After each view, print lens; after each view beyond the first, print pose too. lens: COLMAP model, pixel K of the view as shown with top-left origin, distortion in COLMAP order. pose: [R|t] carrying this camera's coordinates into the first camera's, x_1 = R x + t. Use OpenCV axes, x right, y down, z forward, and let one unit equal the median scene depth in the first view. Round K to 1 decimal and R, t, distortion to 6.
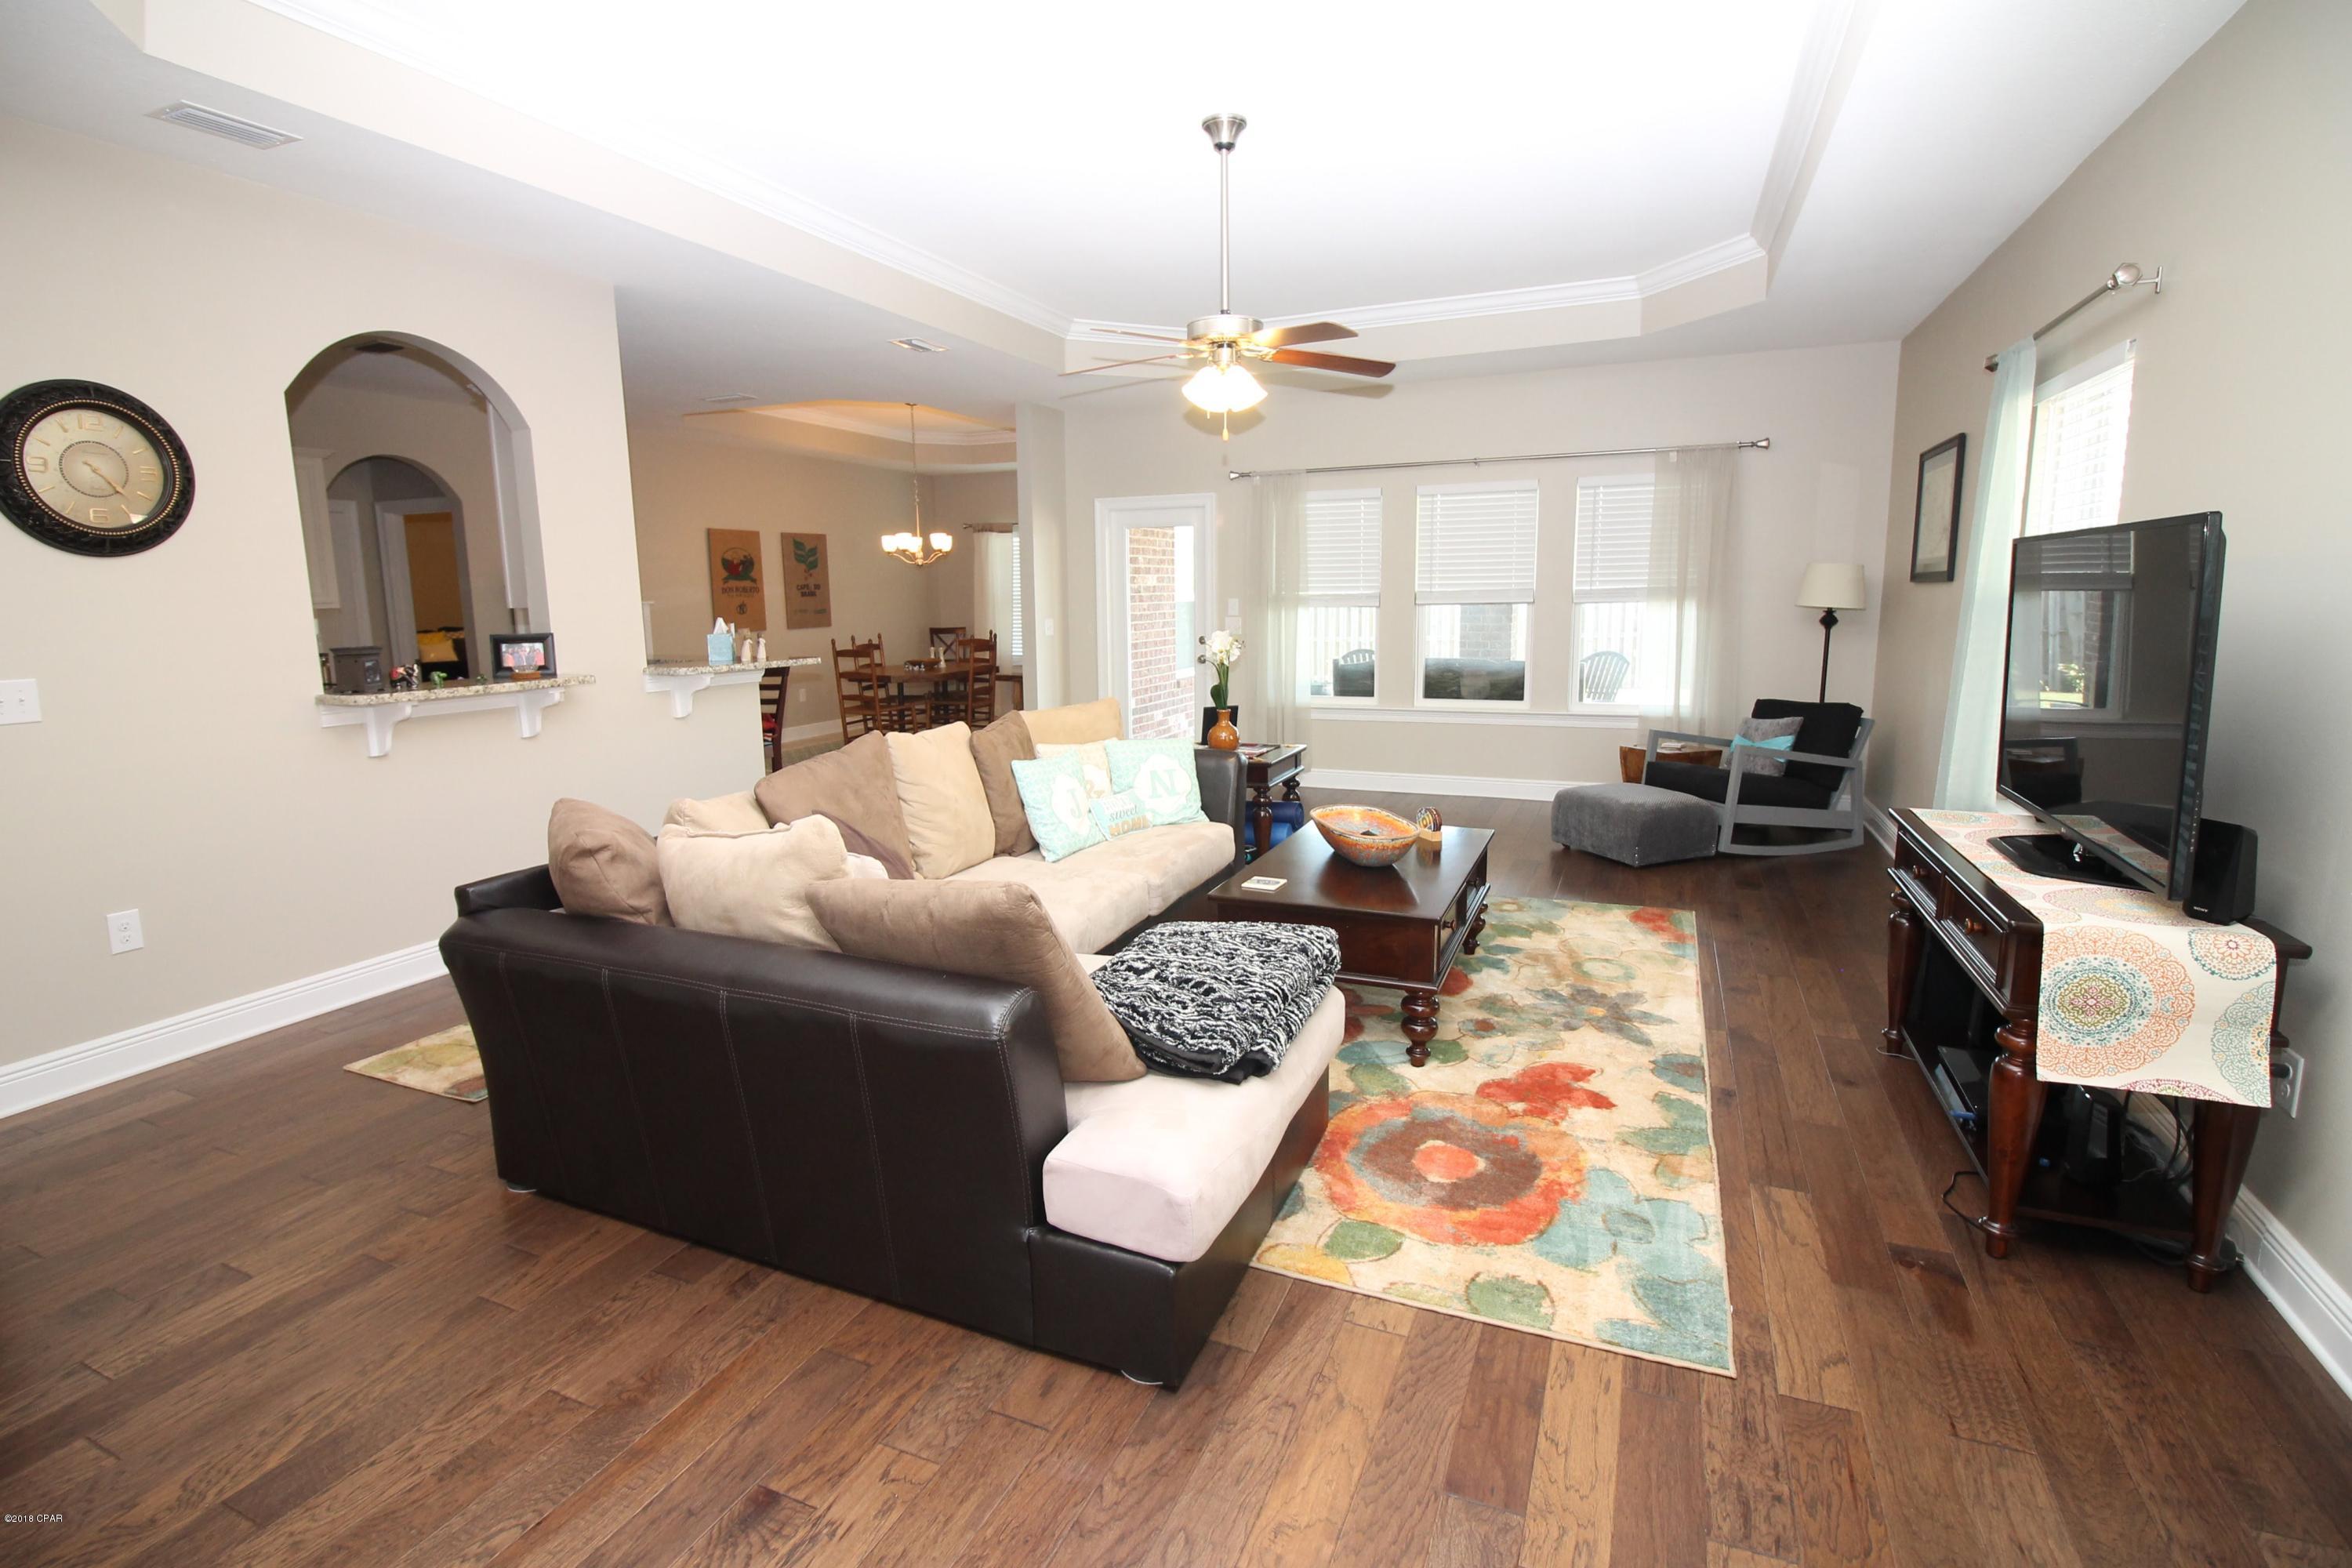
lens RADIAL K [[1103.0, 0, 1180.8], [0, 1103.0, 776.9], [0, 0, 1]] dist [-0.008783, -0.008232]
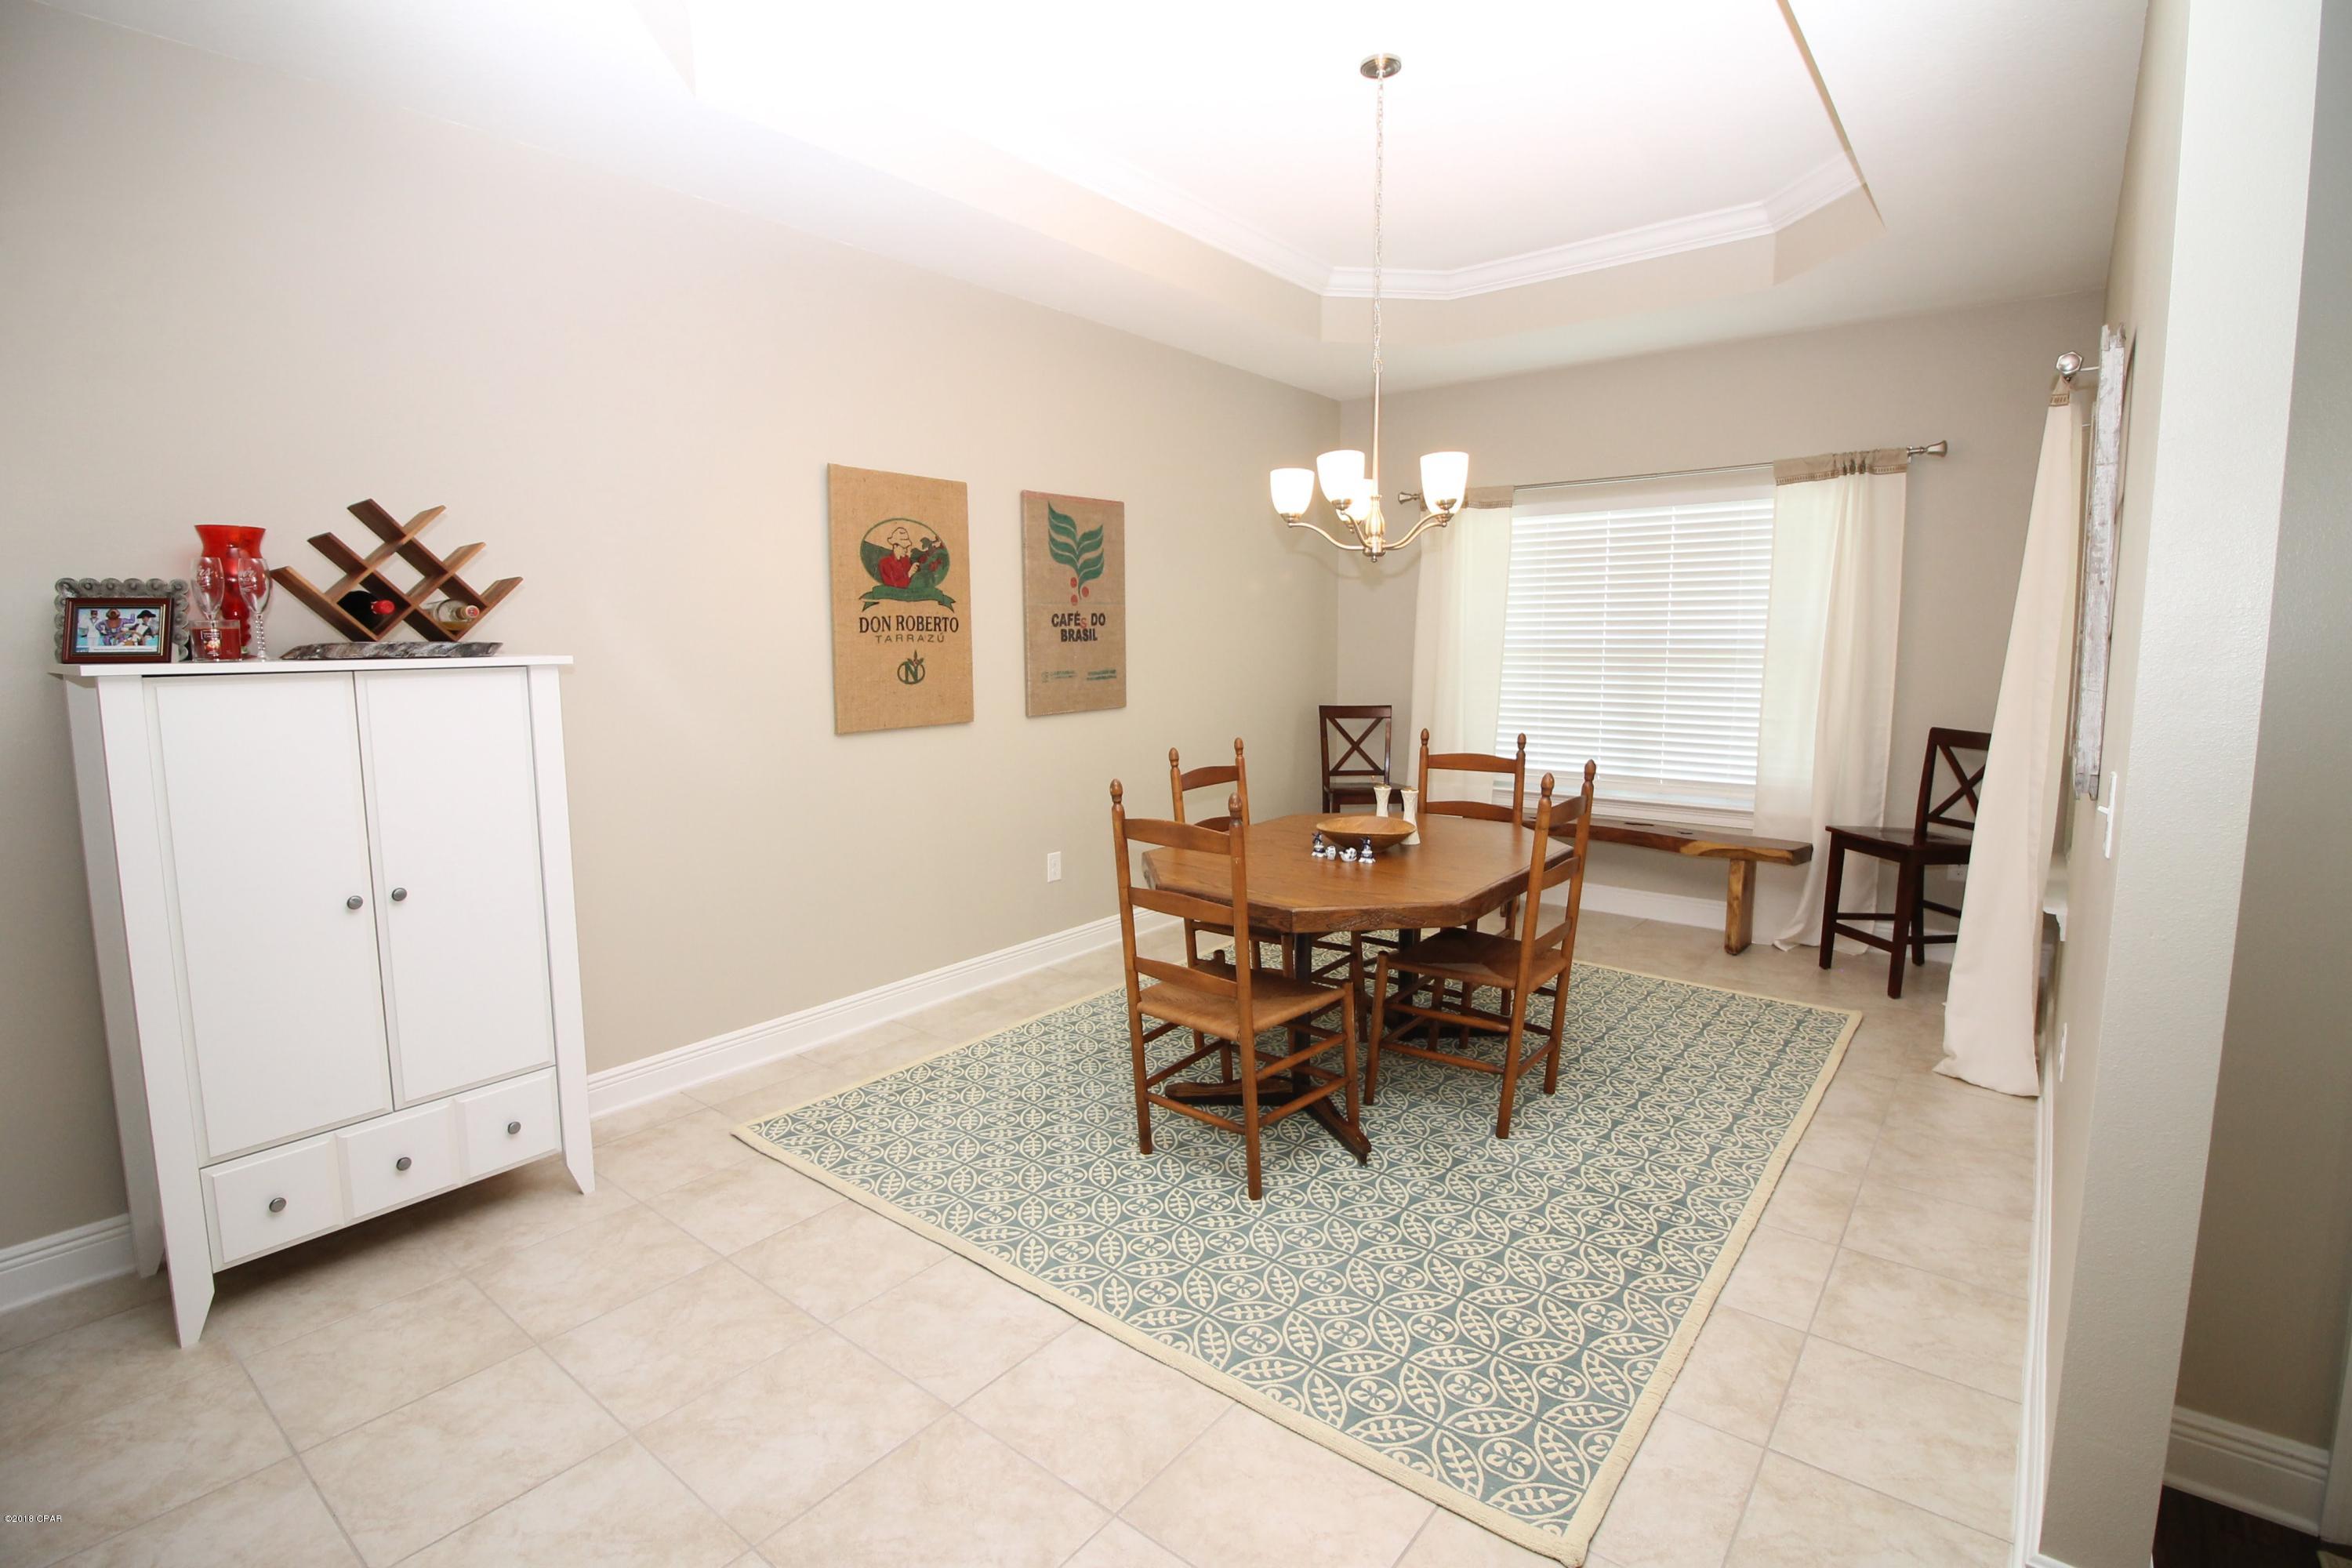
lens RADIAL K [[1103.0, 0, 1176.6], [0, 1103.0, 780.1], [0, 0, 1]] dist [-0.008783, -0.008232]
pose [[0.961765, 0.045136, -0.270130, -0.188577], [-0.054772, 0.998100, -0.028237, -0.103335], [0.268342, 0.041953, 0.962410, 0.619438]]
